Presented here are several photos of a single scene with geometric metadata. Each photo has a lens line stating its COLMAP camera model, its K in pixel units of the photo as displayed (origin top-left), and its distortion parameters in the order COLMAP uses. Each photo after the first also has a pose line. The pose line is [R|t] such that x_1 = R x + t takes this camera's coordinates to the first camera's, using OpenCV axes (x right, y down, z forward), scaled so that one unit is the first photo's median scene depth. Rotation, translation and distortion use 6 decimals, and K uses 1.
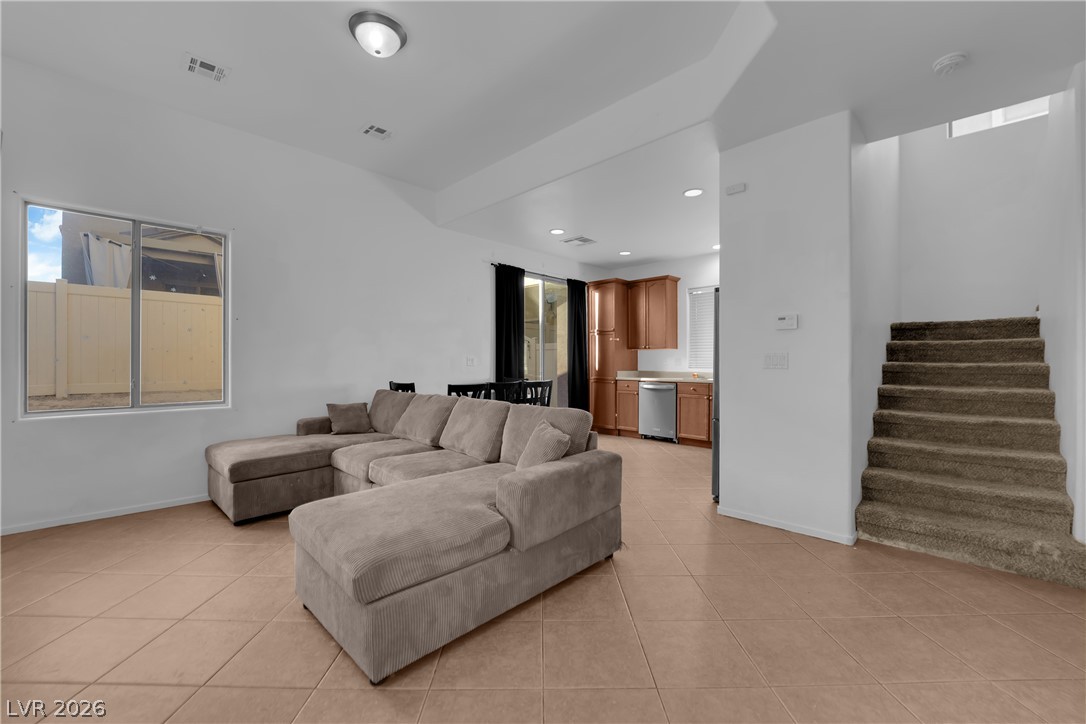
lens RADIAL K [[438.3, 0, 546.1], [0, 438.3, 361.2], [0, 0, 1]] dist [-0.010488, -0.003291]
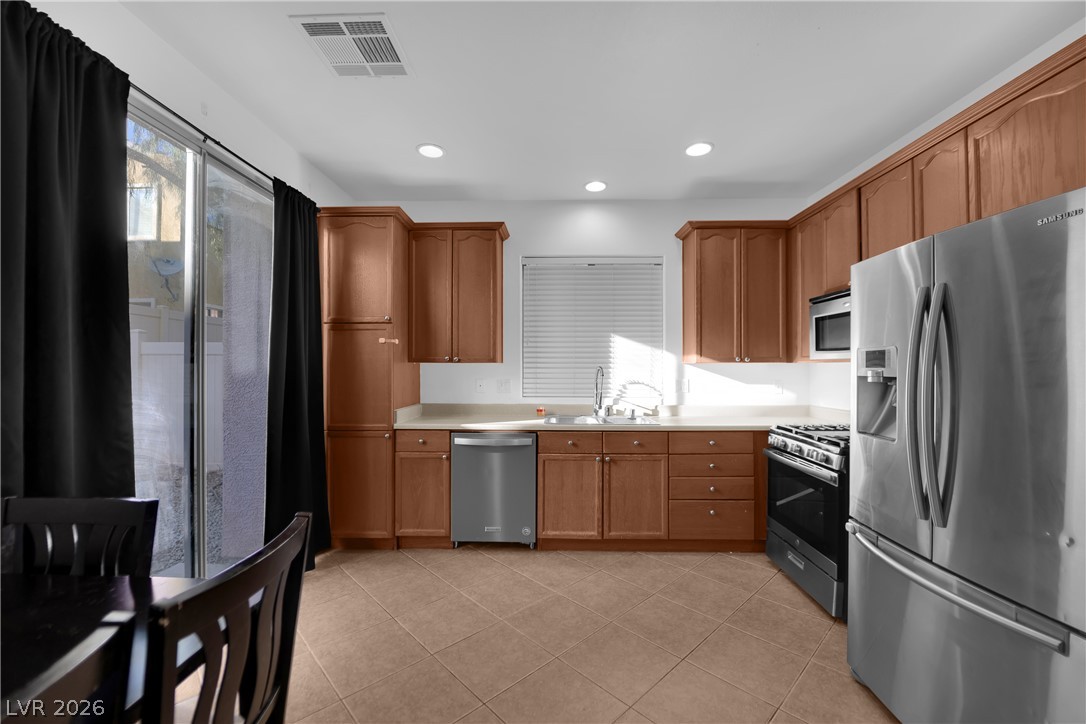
lens RADIAL K [[438.3, 0, 542.8], [0, 438.3, 362.2], [0, 0, 1]] dist [-0.010488, -0.003291]
pose [[0.732117, 0.006419, 0.681149, -0.039590], [-0.002552, 0.999974, -0.006680, -0.025654], [-0.681174, 0.003152, 0.732115, 0.564376]]
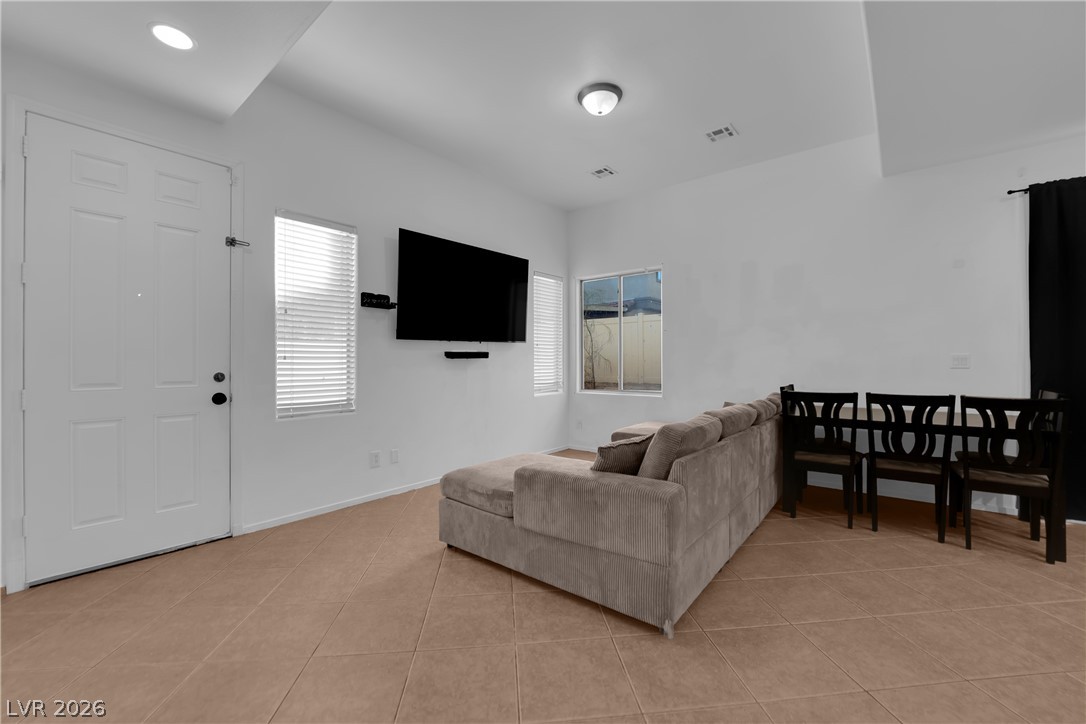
lens RADIAL K [[438.3, 0, 559.1], [0, 438.3, 359.7], [0, 0, 1]] dist [-0.010488, -0.003291]
pose [[0.090683, -0.009061, -0.995839, 0.326118], [0.008169, 0.999932, -0.008354, -0.000421], [0.995846, -0.007377, 0.090751, 0.291772]]
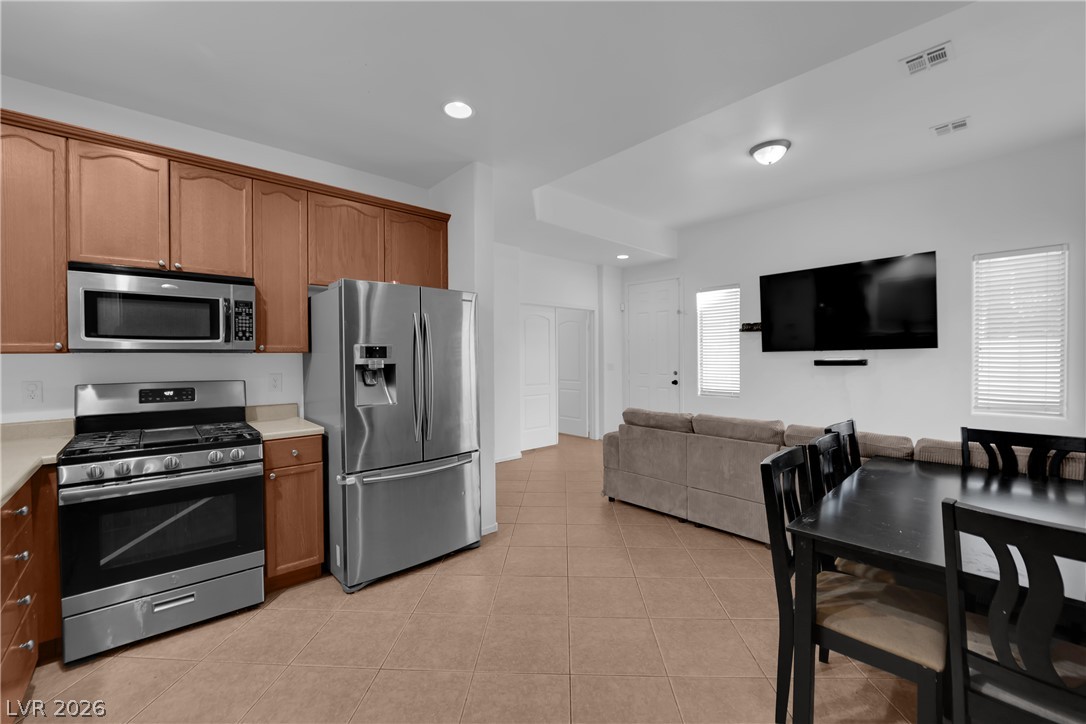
lens RADIAL K [[438.3, 0, 544.6], [0, 438.3, 362.4], [0, 0, 1]] dist [-0.010488, -0.003291]
pose [[-0.998883, 0.002890, 0.047172, 0.114254], [0.003407, 0.999935, 0.010888, -0.024664], [-0.047138, 0.011037, -0.998827, 0.988092]]
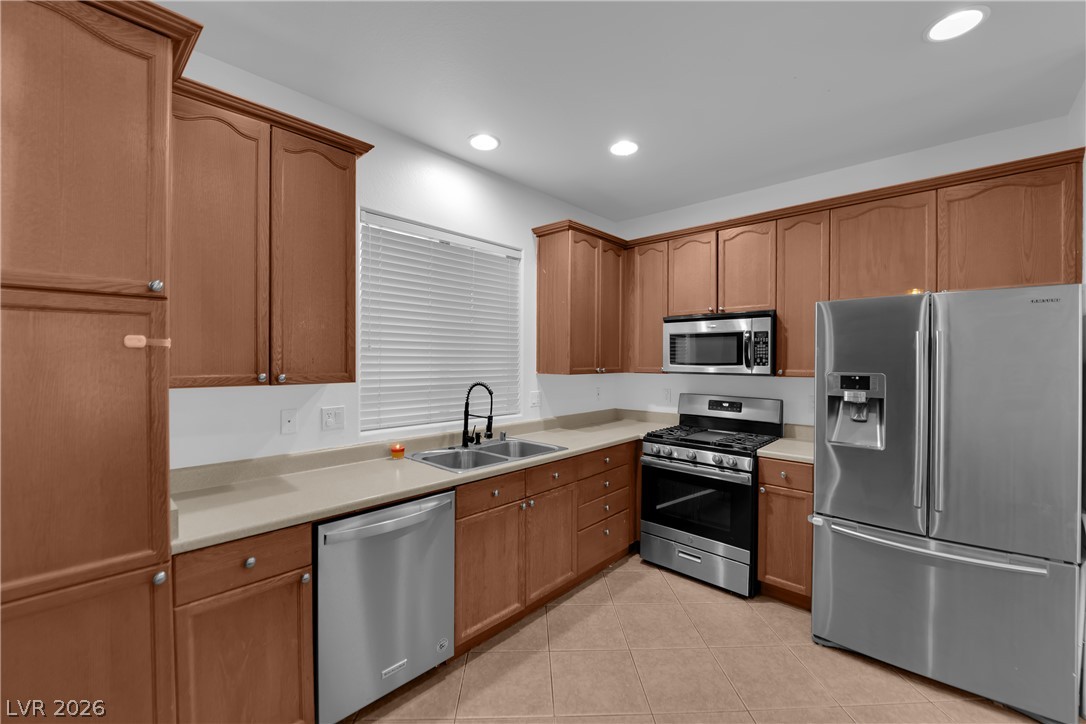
lens RADIAL K [[438.3, 0, 541.2], [0, 438.3, 360.8], [0, 0, 1]] dist [-0.010488, -0.003291]
pose [[-0.028109, -0.005618, 0.999589, -0.033361], [-0.009073, 0.999944, 0.005365, -0.045337], [-0.999564, -0.008918, -0.028158, 0.856073]]
